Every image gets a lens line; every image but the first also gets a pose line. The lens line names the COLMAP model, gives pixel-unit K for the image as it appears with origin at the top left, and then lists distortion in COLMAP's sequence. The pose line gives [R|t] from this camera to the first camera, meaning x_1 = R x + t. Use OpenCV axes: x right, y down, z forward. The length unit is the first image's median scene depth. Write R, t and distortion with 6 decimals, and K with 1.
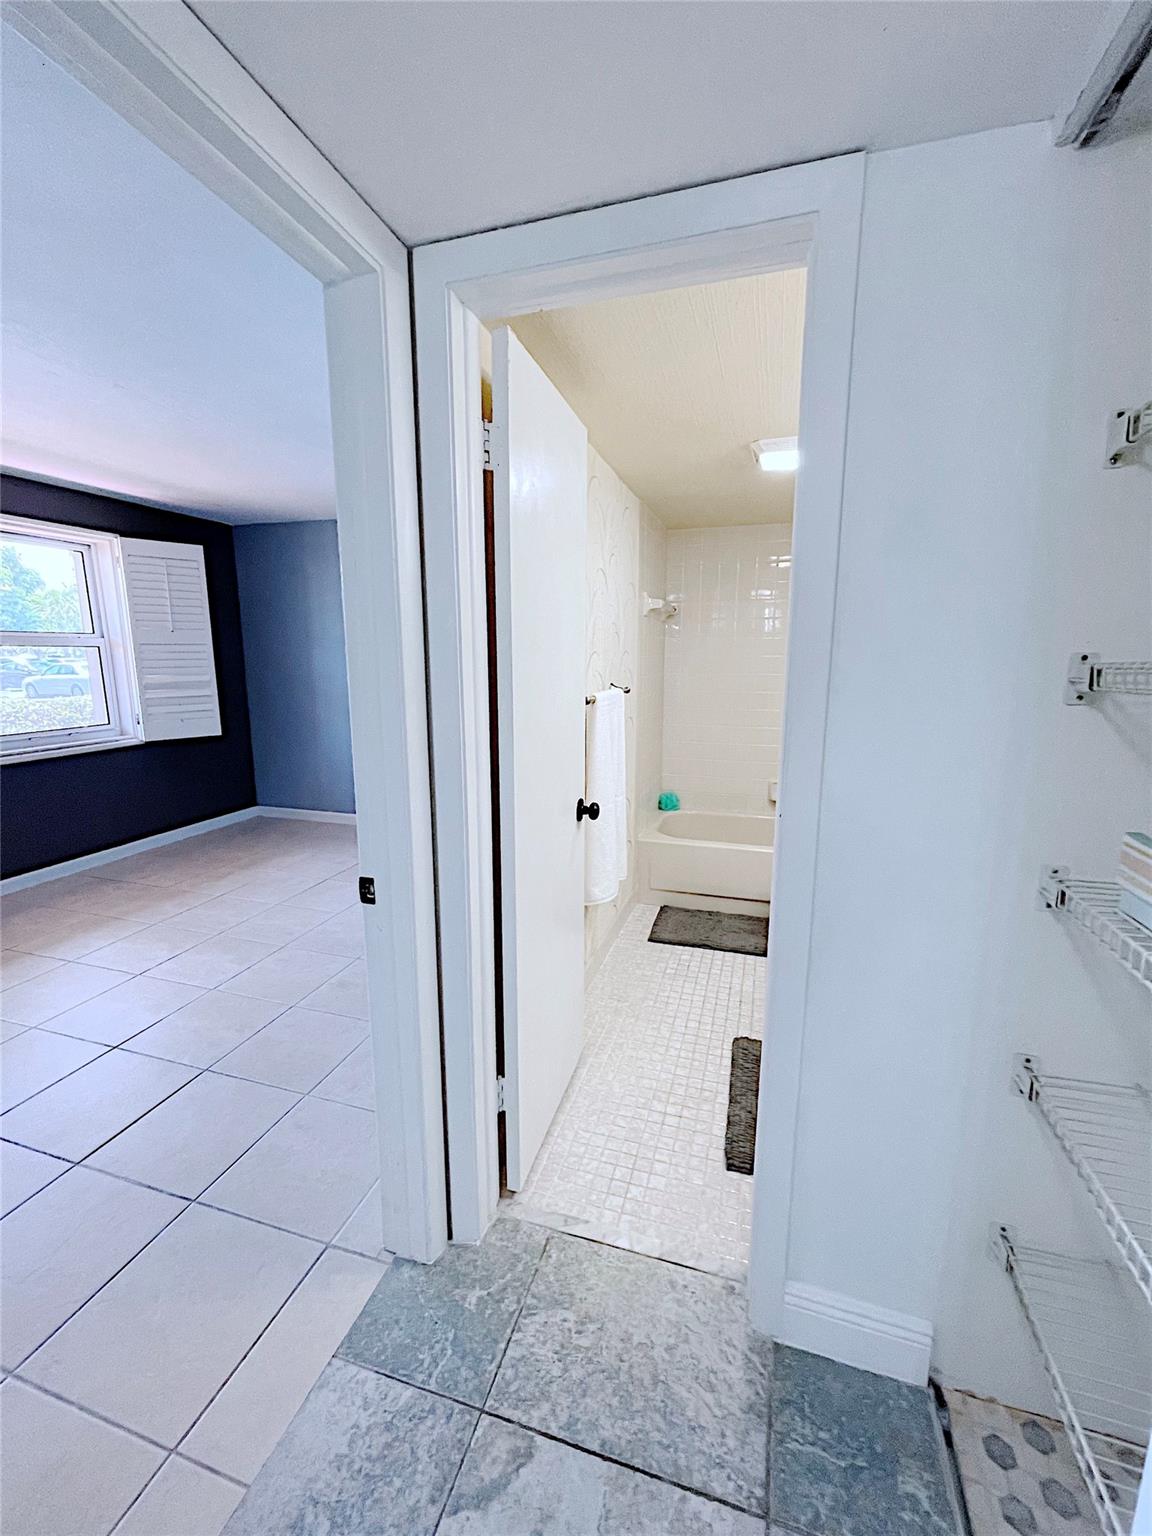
lens RADIAL K [[623.5, 0, 581.1], [0, 623.5, 767.5], [0, 0, 1]] dist [-0.002278, 0.001090]
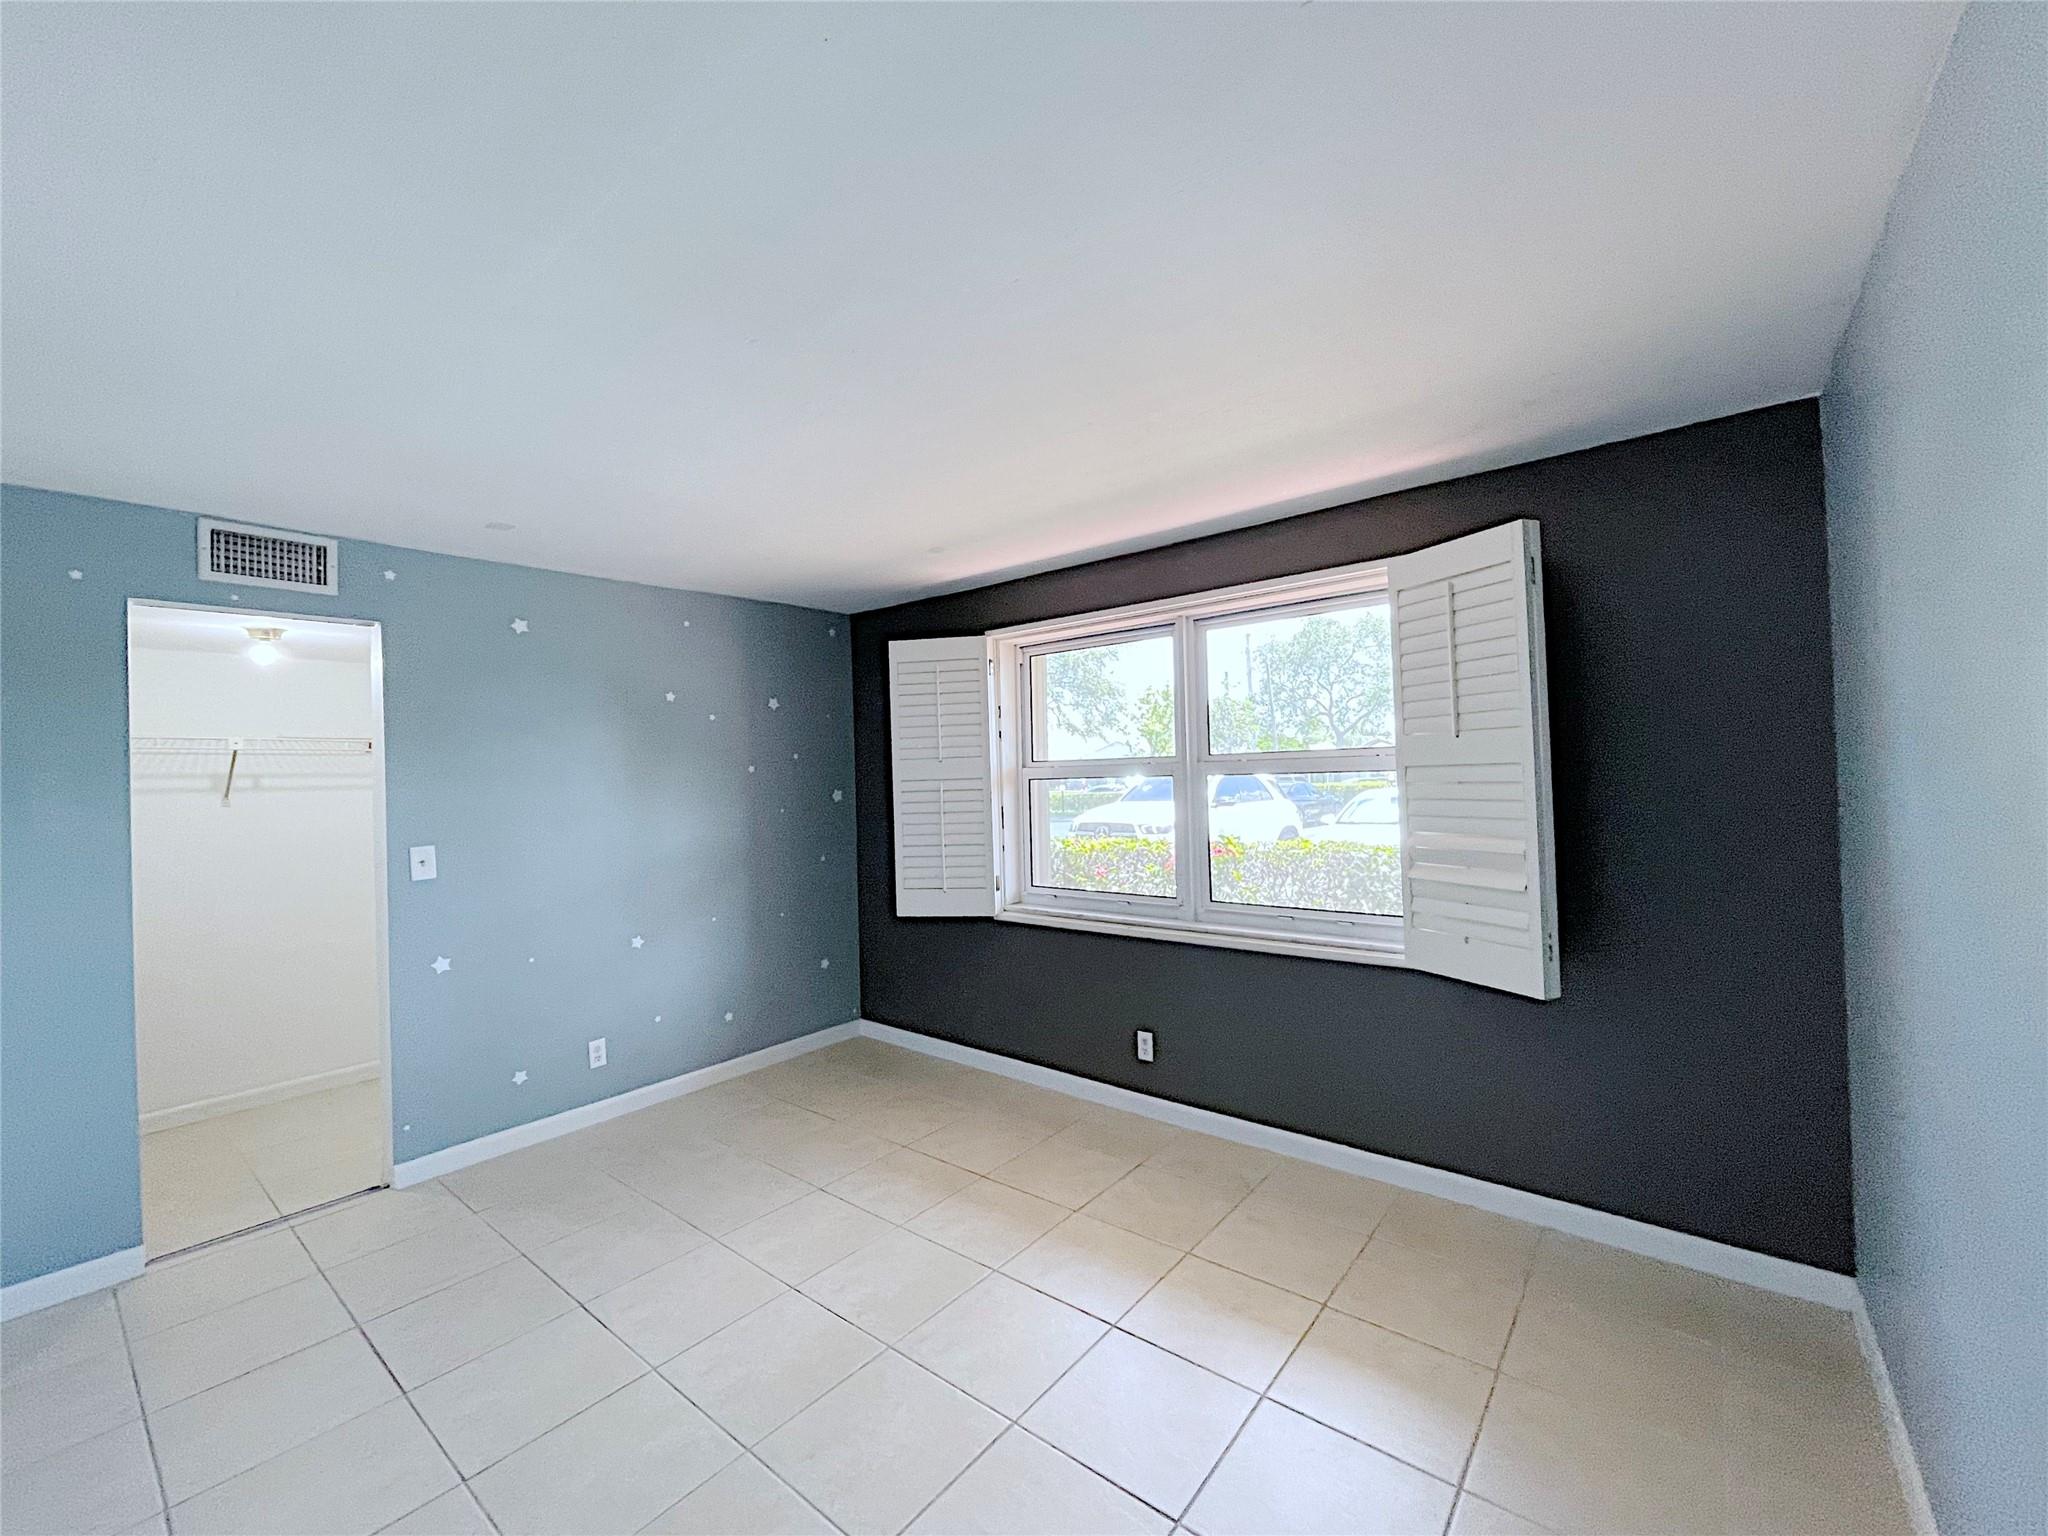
lens RADIAL K [[838.4, 0, 1019.2], [0, 838.4, 762.4], [0, 0, 1]] dist [-0.004133, 0.003483]
pose [[-0.380650, -0.003337, -0.924713, 0.010102], [-0.137128, 0.989141, 0.052878, -0.187668], [0.914495, 0.146932, -0.376974, 0.934197]]
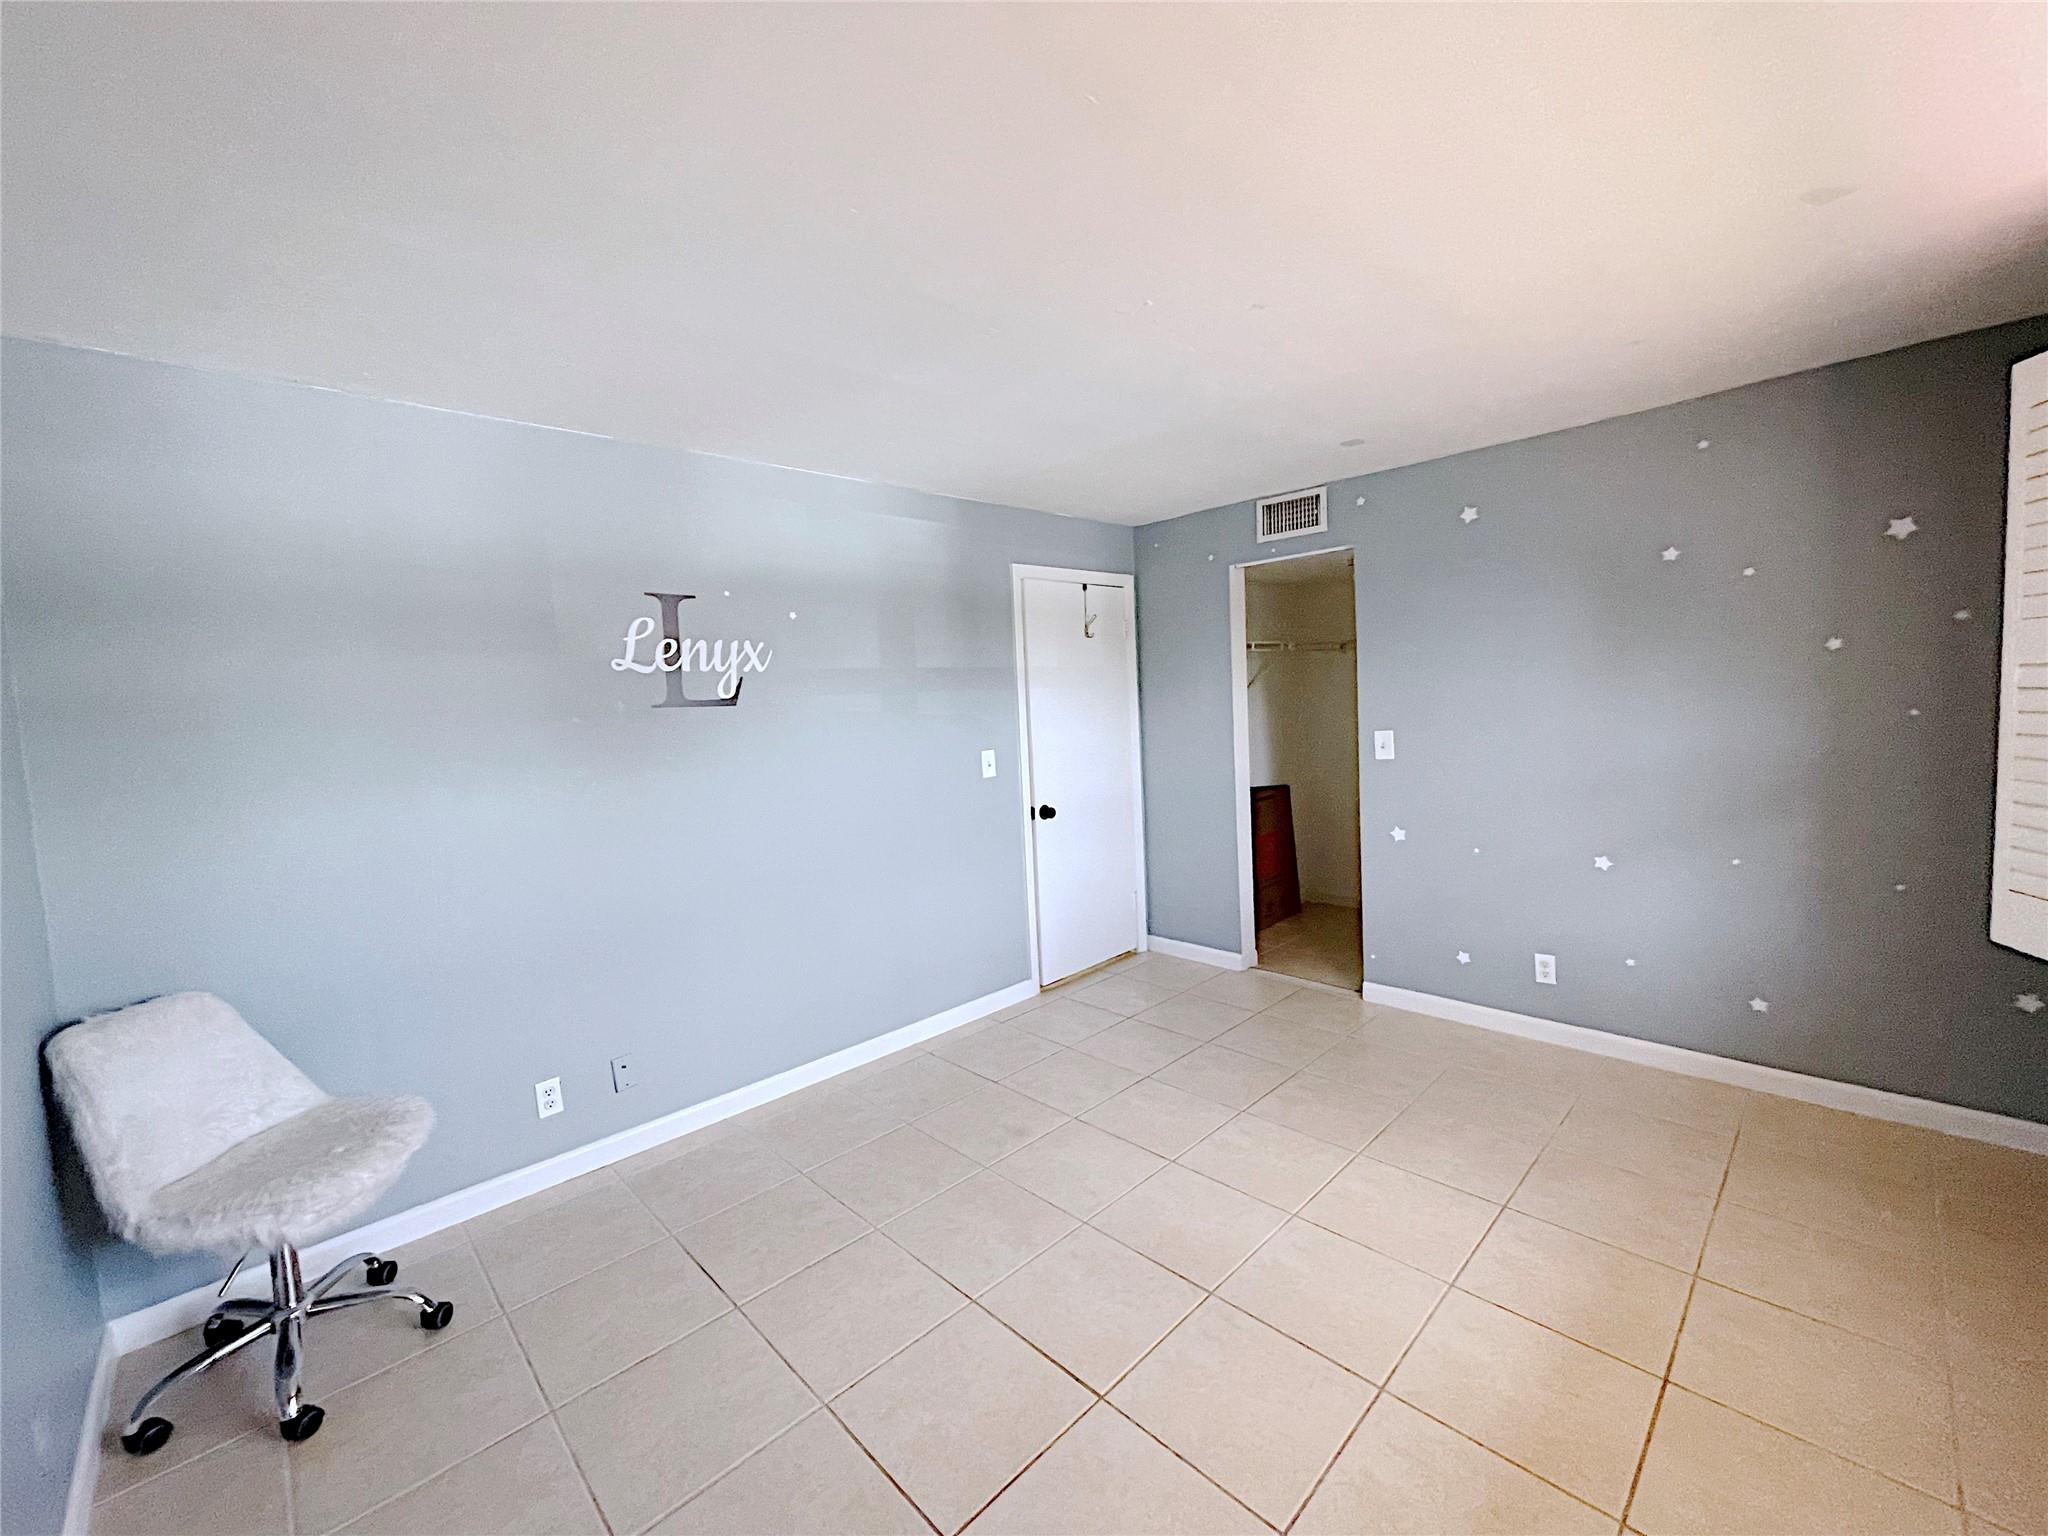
lens RADIAL K [[821.7, 0, 1018.9], [0, 821.7, 763.2], [0, 0, 1]] dist [-0.007352, -0.000545]
pose [[-0.874026, 0.000256, 0.485879, -0.551801], [0.130111, 0.963602, 0.233543, -0.218239], [-0.468134, 0.267340, -0.842247, 1.084944]]
